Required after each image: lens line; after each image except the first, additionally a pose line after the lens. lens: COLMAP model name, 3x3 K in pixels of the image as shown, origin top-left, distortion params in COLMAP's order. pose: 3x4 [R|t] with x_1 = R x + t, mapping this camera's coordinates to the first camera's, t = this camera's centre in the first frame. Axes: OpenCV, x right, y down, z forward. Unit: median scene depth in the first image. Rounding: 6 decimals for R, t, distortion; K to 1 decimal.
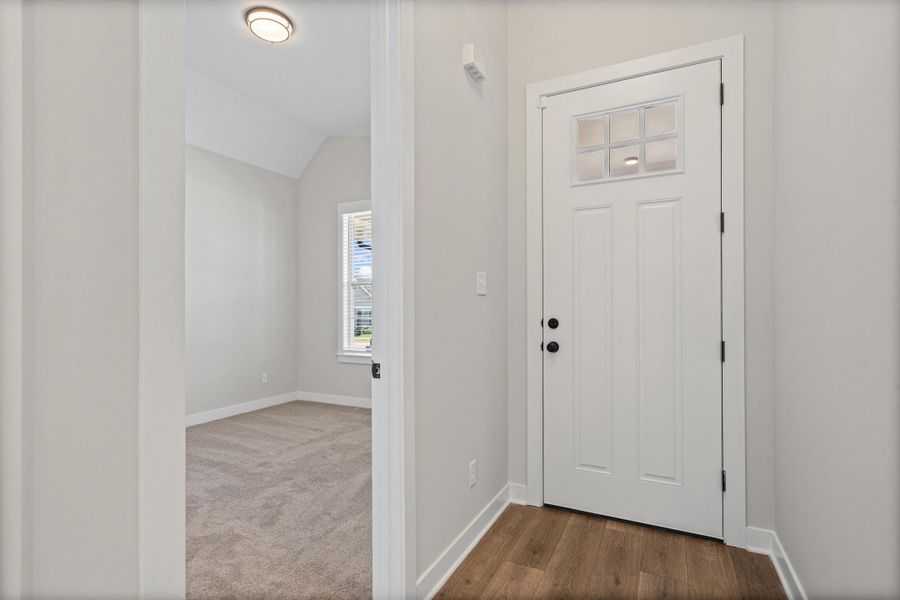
lens RADIAL K [[444.2, 0, 445.8], [0, 444.2, 305.1], [0, 0, 1]] dist [-0.000480, 0.000083]
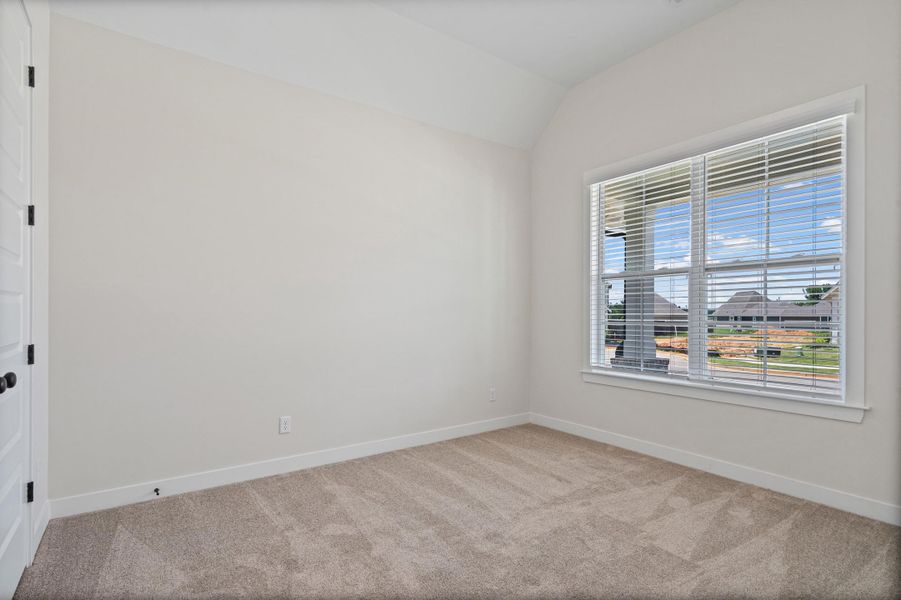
lens RADIAL K [[444.6, 0, 448.8], [0, 444.6, 307.1], [0, 0, 1]] dist [-0.000480, 0.000083]
pose [[0.888266, 0.001666, -0.459326, -0.126891], [-0.001938, 0.999998, -0.000120, 0.003519], [0.459325, 0.000997, 0.888268, 0.288391]]
